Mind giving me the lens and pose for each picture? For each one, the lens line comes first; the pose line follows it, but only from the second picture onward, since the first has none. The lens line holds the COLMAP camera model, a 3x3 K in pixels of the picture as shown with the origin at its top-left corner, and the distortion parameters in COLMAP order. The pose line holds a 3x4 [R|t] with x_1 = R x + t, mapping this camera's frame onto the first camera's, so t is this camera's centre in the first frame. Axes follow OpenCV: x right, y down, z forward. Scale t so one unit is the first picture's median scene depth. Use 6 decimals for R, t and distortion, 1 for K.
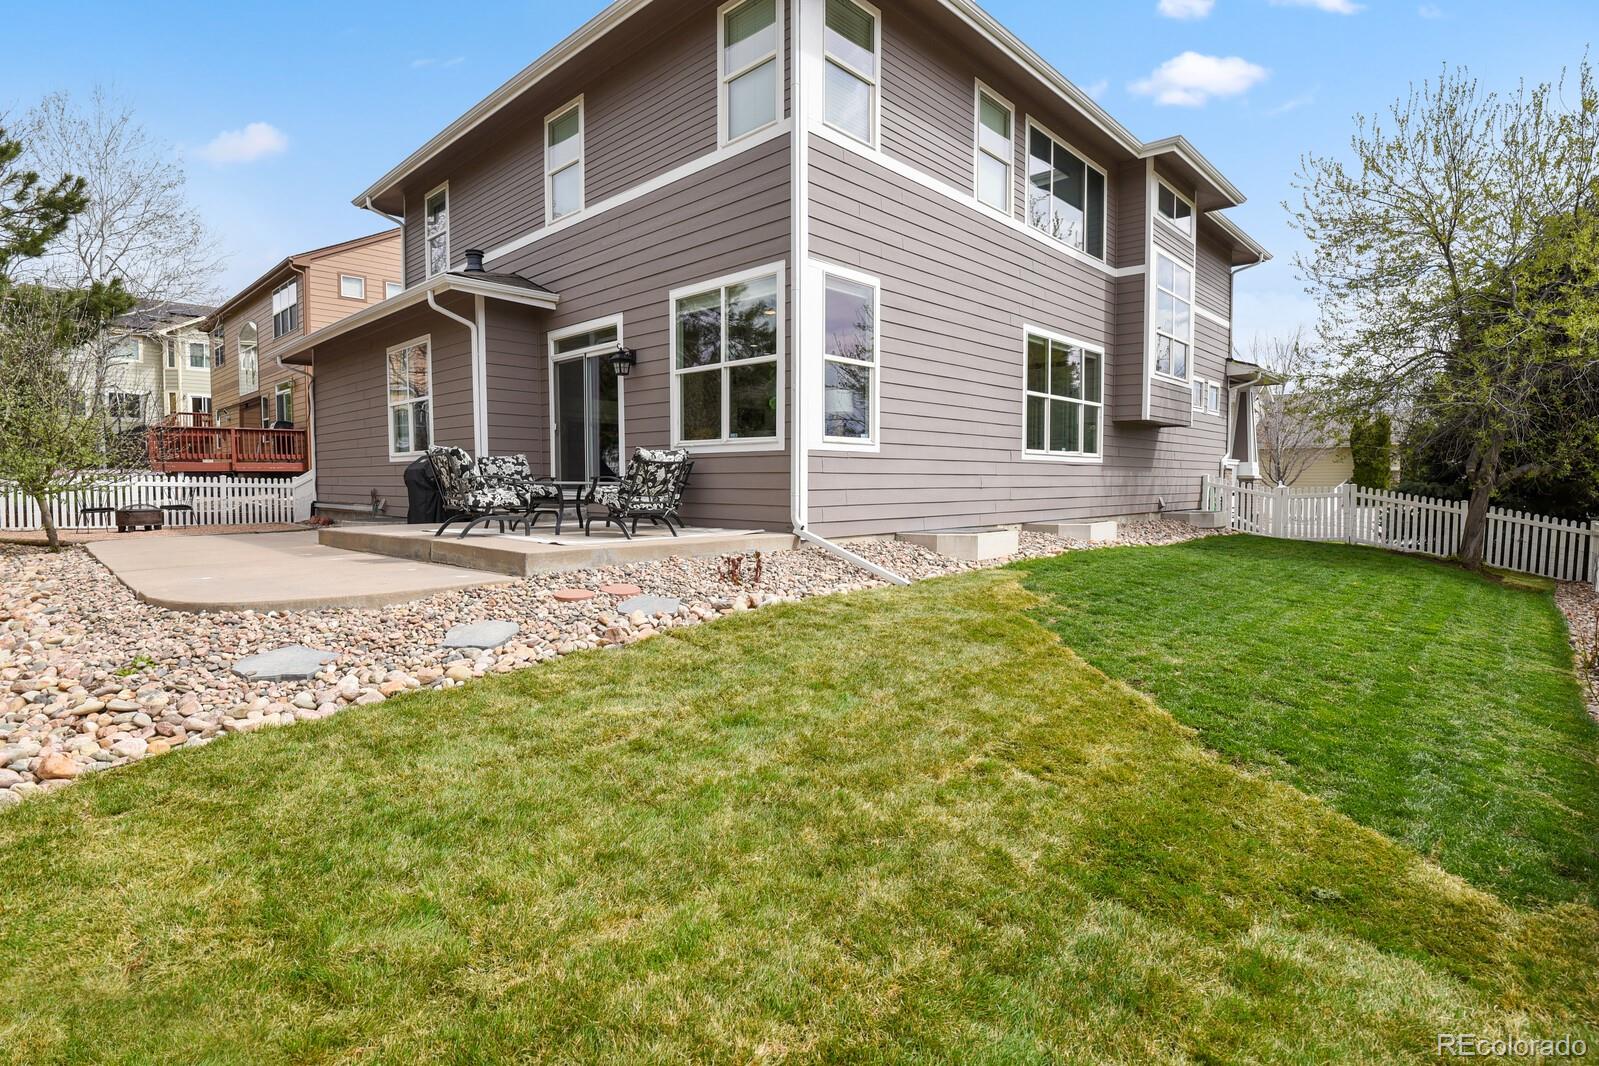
lens RADIAL K [[803.6, 0, 799.5], [0, 803.6, 533.0], [0, 0, 1]] dist [0.000051, -0.016902]
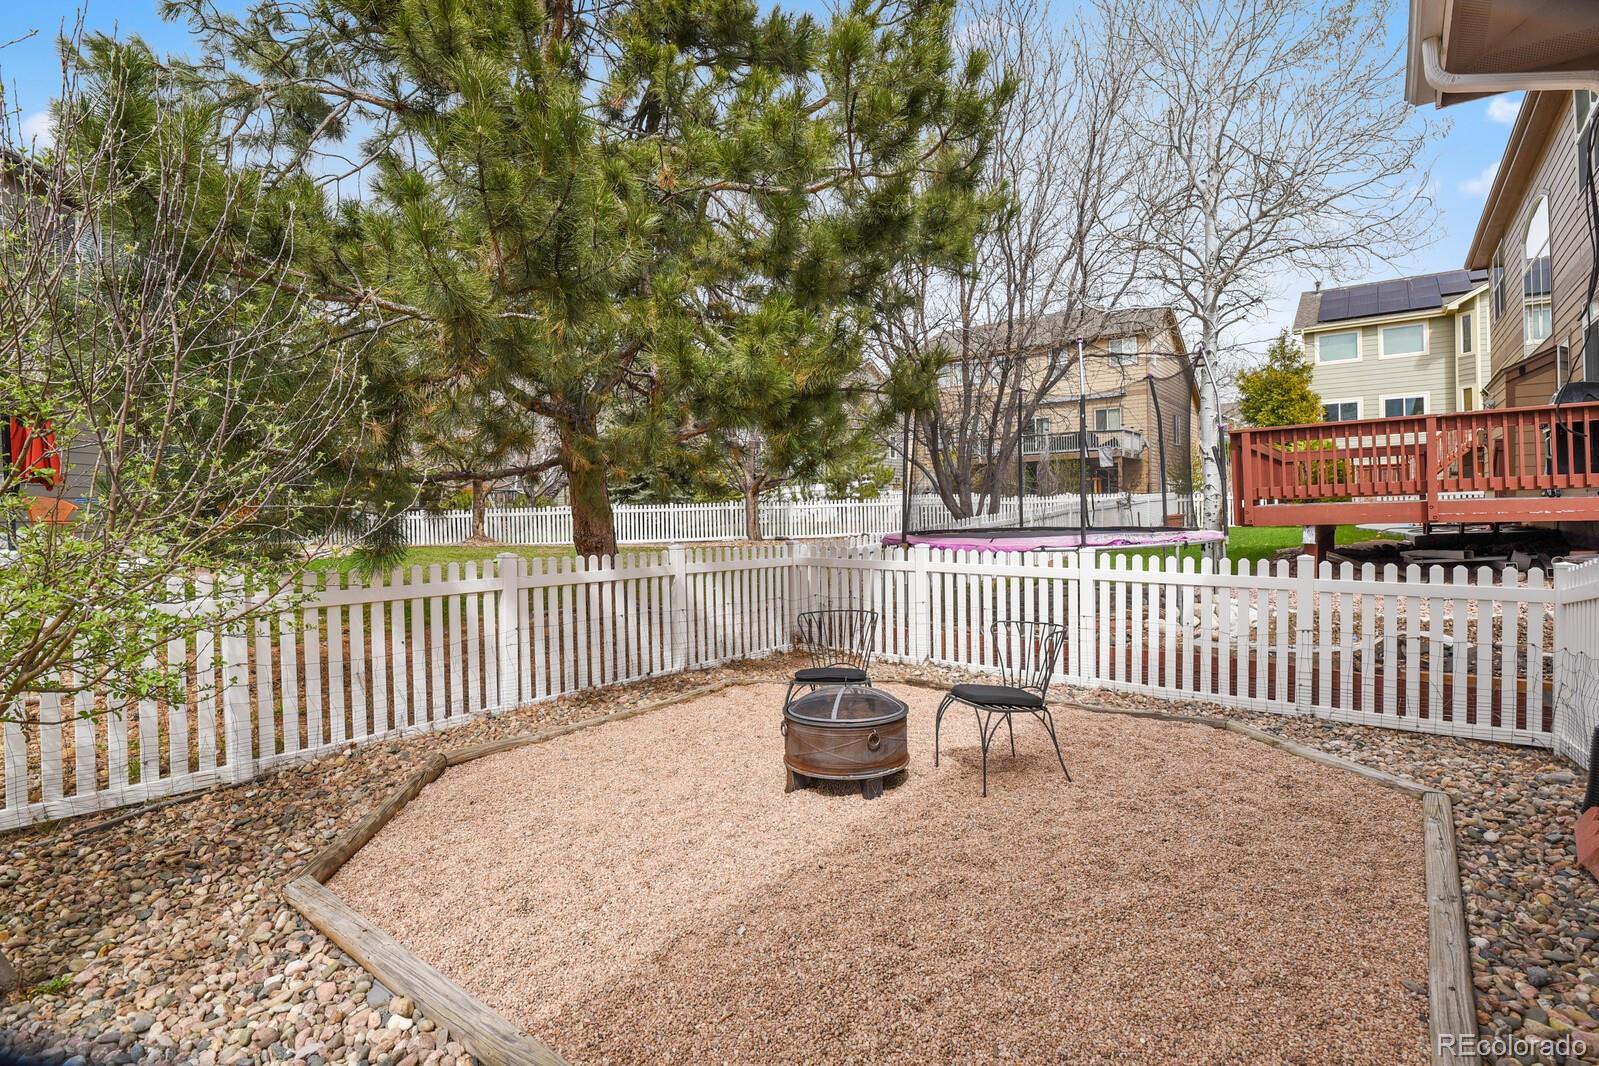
lens RADIAL K [[803.6, 0, 799.5], [0, 803.6, 533.0], [0, 0, 1]] dist [0.000051, -0.016902]
pose [[0.137795, 0.016855, -0.990317, -0.345472], [-0.057671, 0.998295, 0.008966, -0.055775], [0.988780, 0.055877, 0.138532, 0.612840]]
